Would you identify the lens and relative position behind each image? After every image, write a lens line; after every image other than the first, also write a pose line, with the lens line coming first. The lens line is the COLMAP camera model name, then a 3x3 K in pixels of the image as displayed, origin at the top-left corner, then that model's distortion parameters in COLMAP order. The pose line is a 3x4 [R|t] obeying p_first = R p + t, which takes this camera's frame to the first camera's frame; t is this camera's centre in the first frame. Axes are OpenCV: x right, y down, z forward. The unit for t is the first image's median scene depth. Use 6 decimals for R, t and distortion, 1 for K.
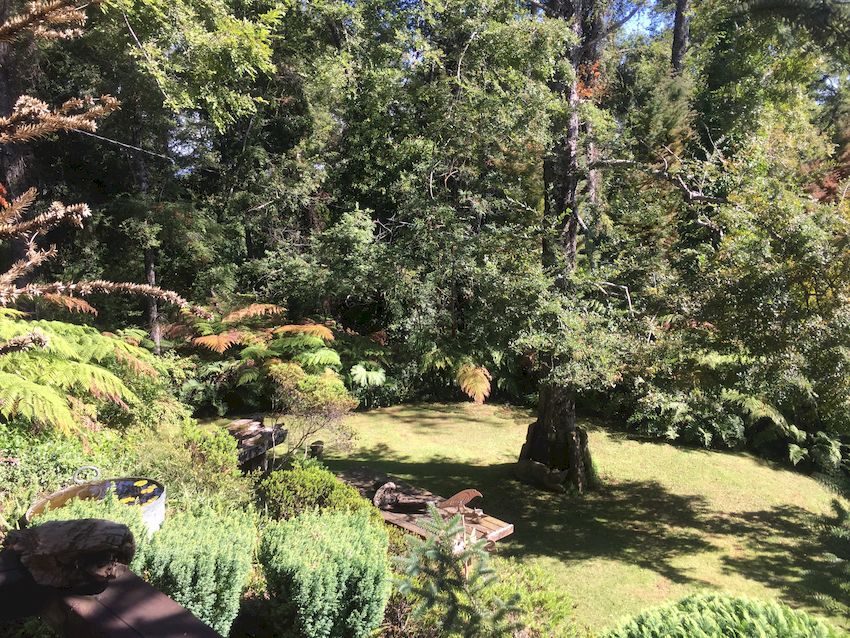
lens RADIAL K [[722.8, 0, 427.8], [0, 722.8, 316.0], [0, 0, 1]] dist [0.084220, -0.114879]
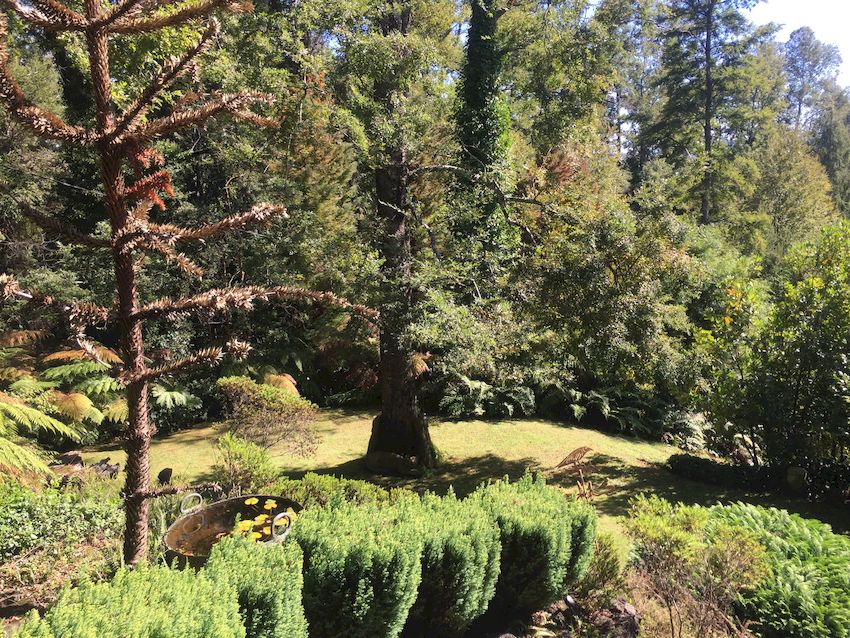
lens RADIAL K [[722.8, 0, 427.8], [0, 722.8, 316.0], [0, 0, 1]] dist [0.084220, -0.114879]
pose [[0.893779, -0.079205, 0.441458, -0.222161], [0.083740, 0.996445, 0.009239, 0.000021], [-0.440620, 0.028710, 0.897234, 0.034514]]
